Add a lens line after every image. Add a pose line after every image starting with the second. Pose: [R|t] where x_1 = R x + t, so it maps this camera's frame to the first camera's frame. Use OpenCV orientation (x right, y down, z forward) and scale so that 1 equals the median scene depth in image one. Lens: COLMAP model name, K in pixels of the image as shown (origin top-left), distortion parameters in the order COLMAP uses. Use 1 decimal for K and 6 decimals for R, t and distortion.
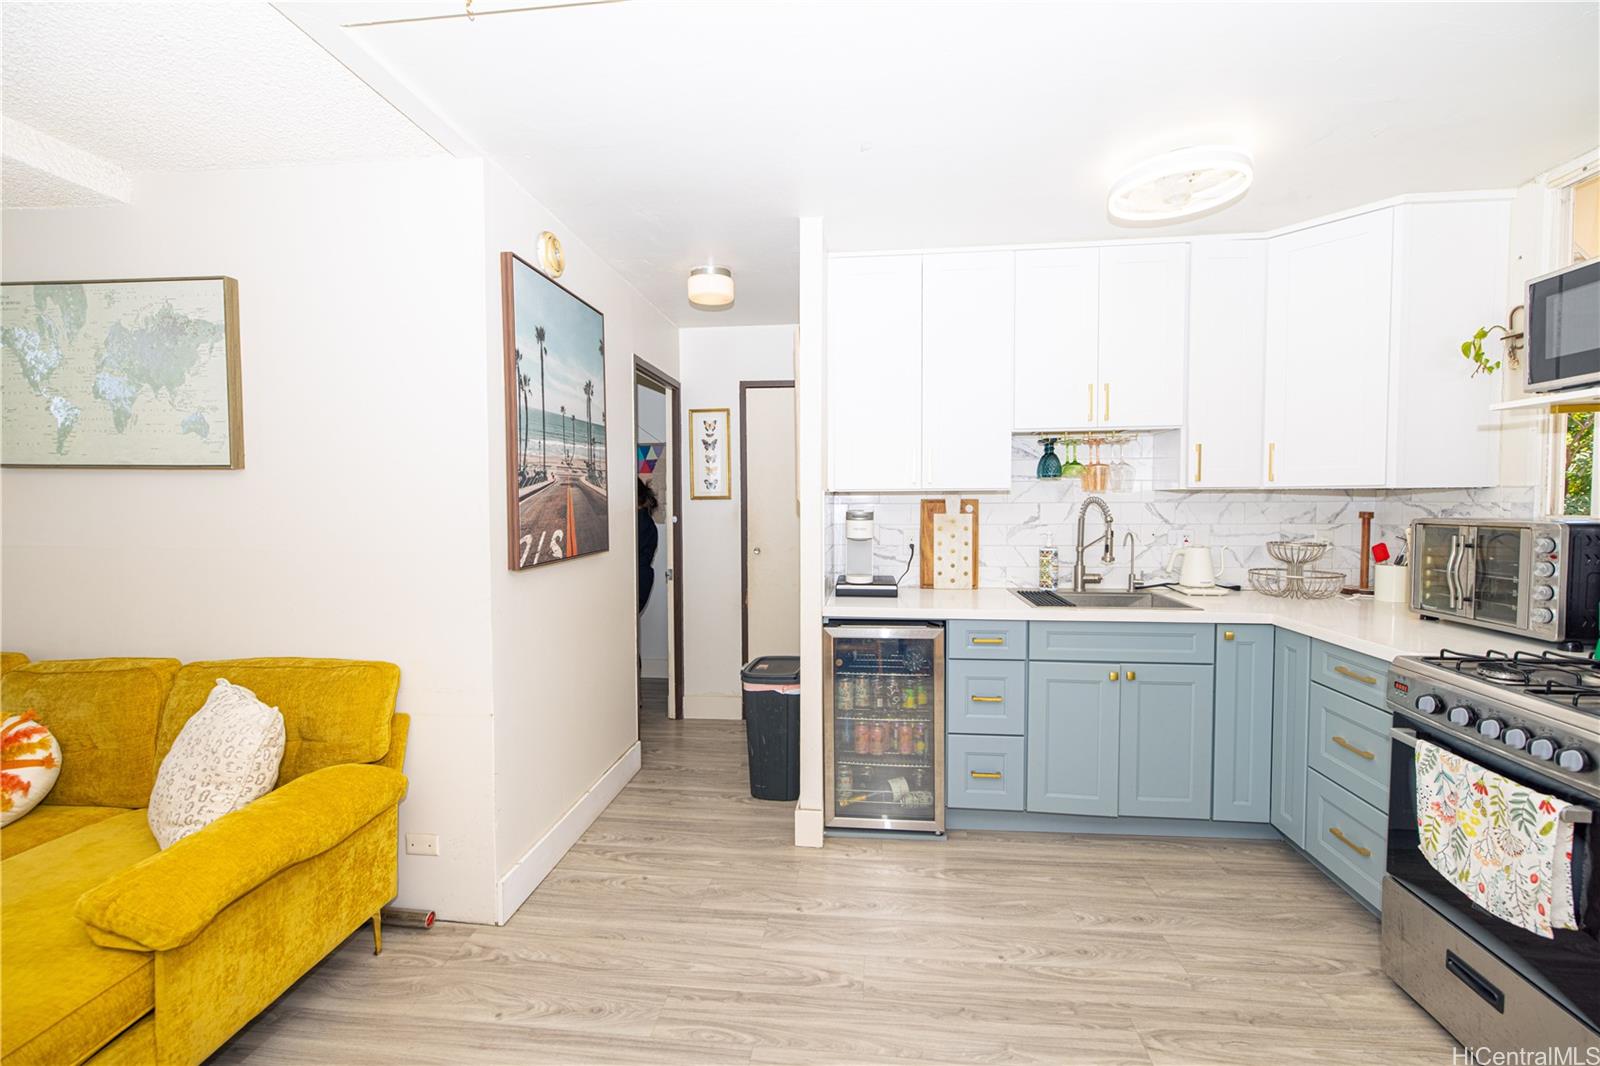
lens RADIAL K [[691.1, 0, 798.4], [0, 691.1, 530.1], [0, 0, 1]] dist [0.000353, -0.000160]
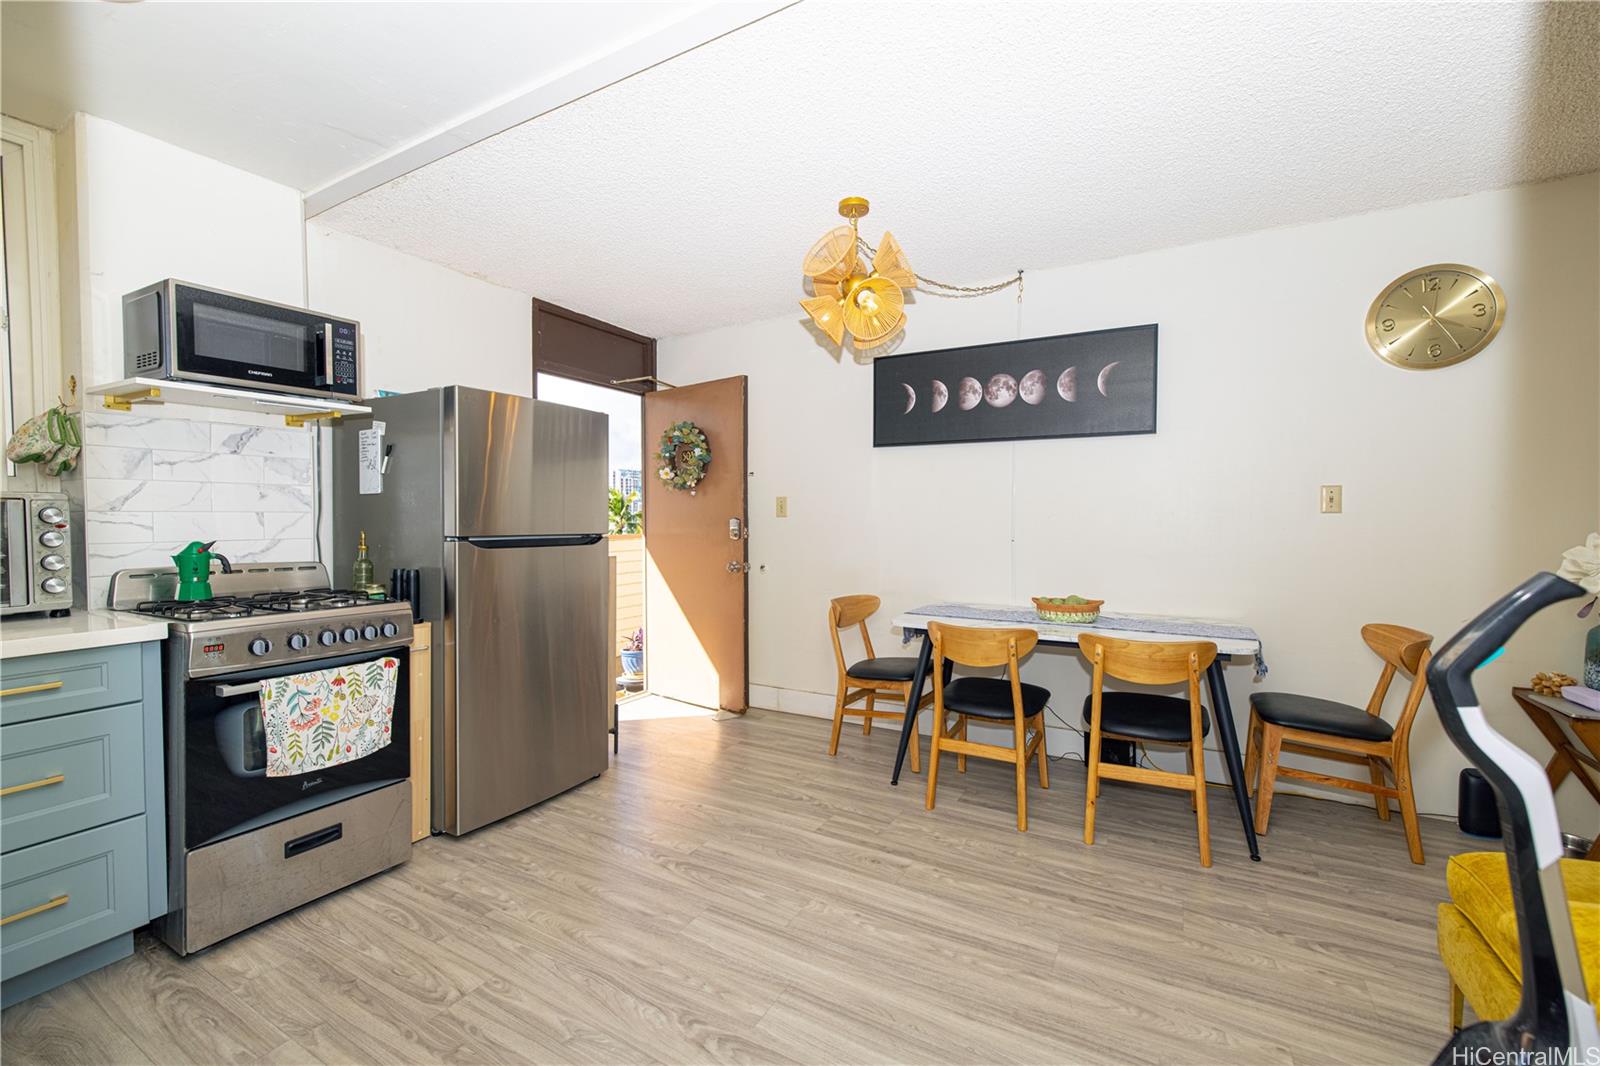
lens RADIAL K [[669.5, 0, 800.0], [0, 669.5, 533.0], [0, 0, 1]] dist [0.001564, 0.000361]
pose [[-0.921012, 0.000006, 0.389533, -0.238918], [0.027366, 0.997530, 0.064688, 0.011150], [-0.388571, 0.070238, -0.918738, 1.173218]]
